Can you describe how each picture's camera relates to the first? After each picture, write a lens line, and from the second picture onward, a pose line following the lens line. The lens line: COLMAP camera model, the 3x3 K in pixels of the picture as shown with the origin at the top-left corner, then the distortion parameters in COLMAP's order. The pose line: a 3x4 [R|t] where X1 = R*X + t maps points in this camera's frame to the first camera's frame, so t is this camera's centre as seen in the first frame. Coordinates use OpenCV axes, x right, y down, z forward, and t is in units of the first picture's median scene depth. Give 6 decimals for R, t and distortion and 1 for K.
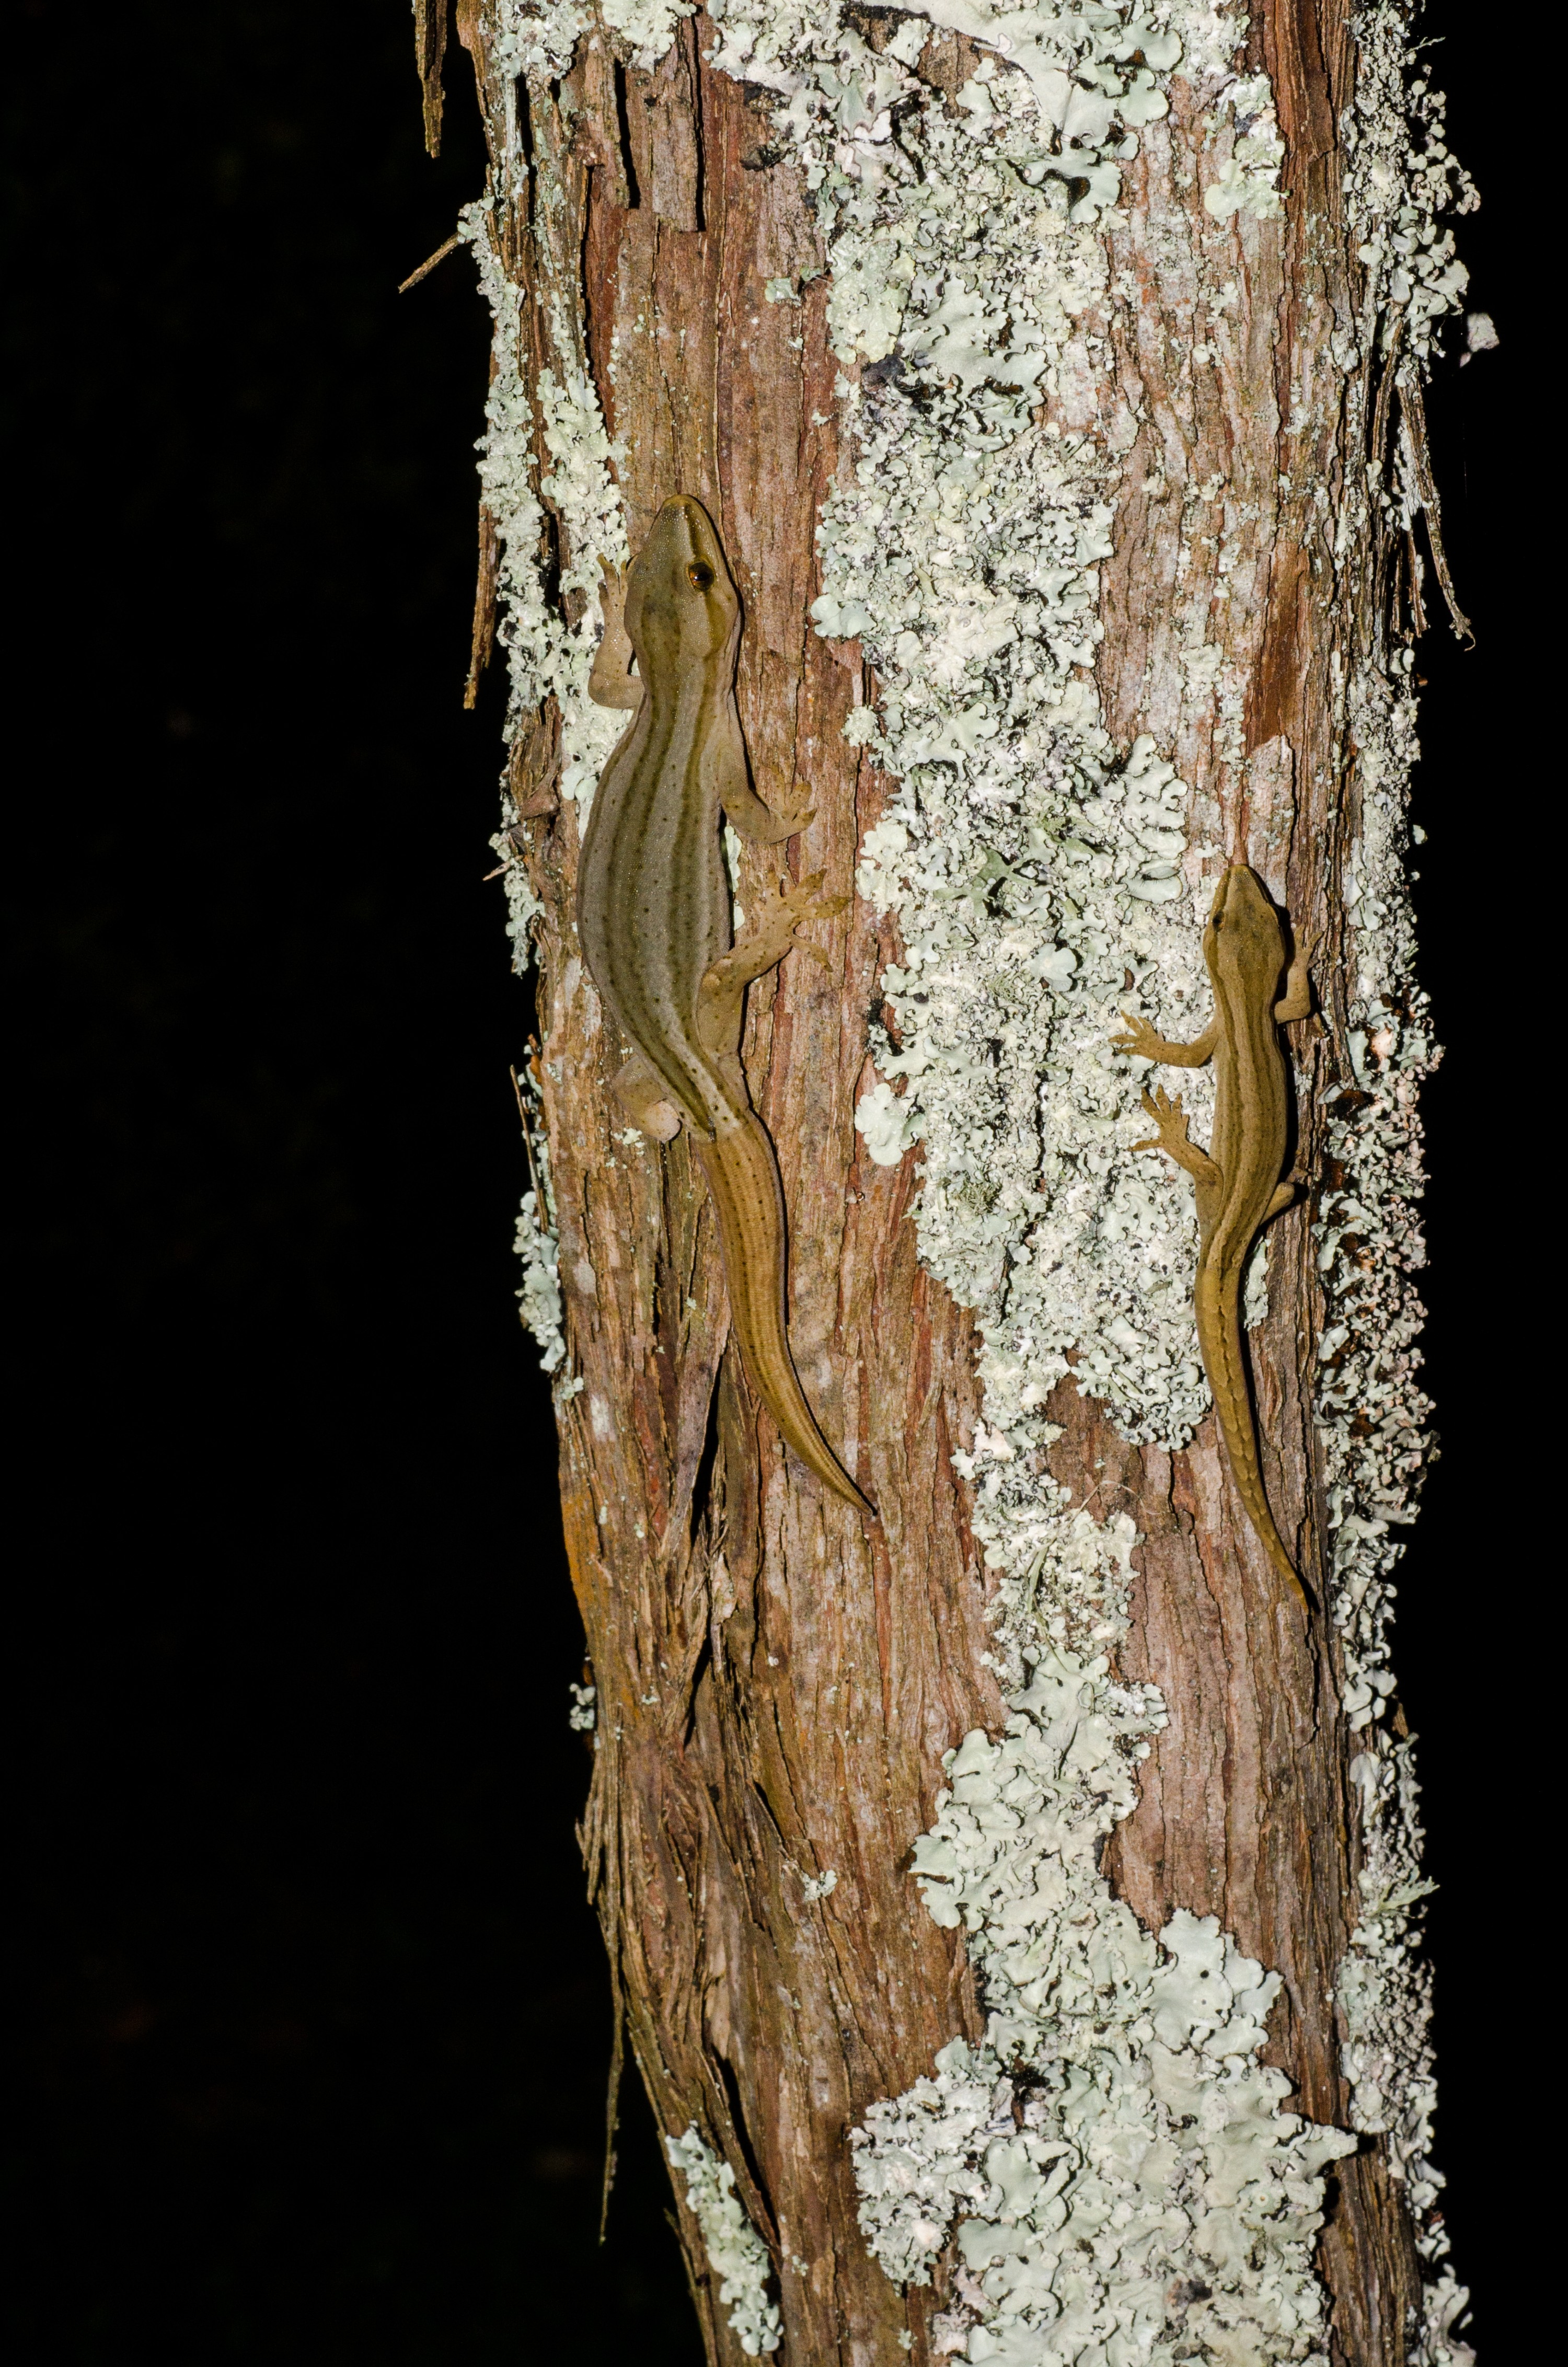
lens RADIAL K [[6153.5, 0, 784.0], [0, 6153.5, 1183.5], [0, 0, 1]] dist [-0.059769, 0.079148]
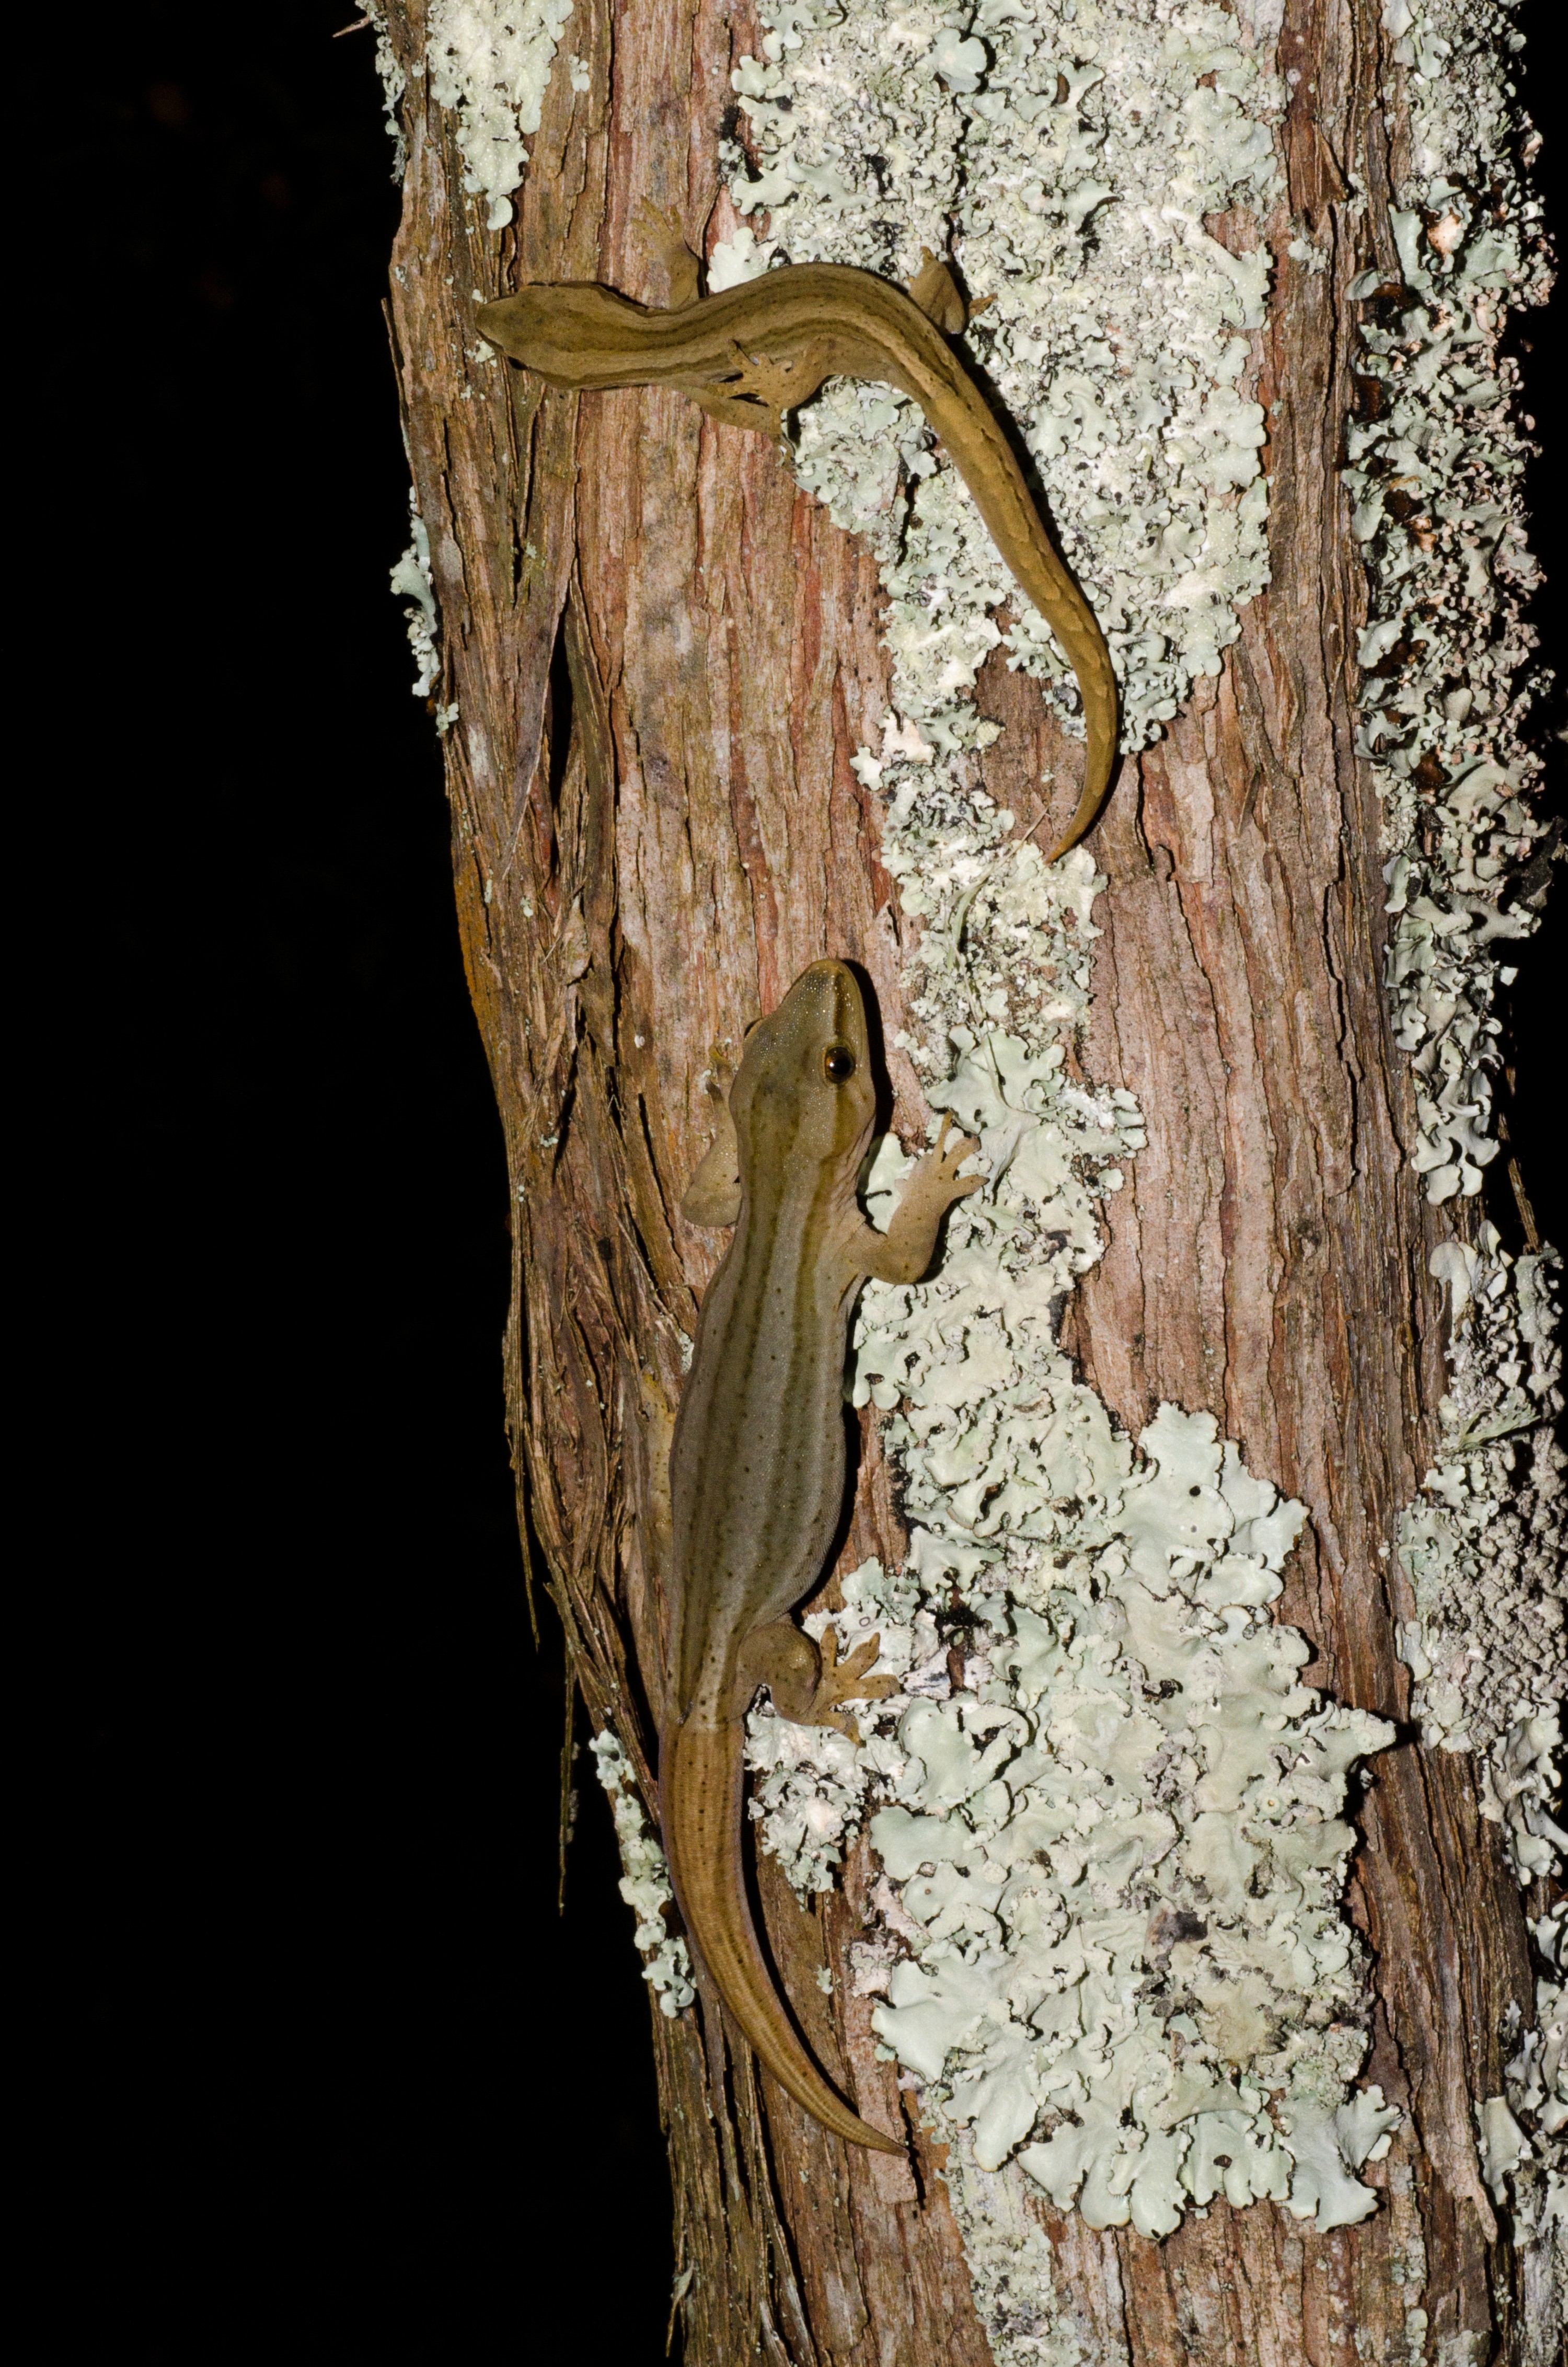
lens RADIAL K [[6413.1, 0, 784.0], [0, 6413.1, 1183.5], [0, 0, 1]] dist [-0.016859, 0.011035]
pose [[0.985827, 0.043487, -0.162033, 0.147006], [-0.050719, 0.997881, -0.040767, 0.127317], [0.159916, 0.048407, 0.985943, 0.212310]]
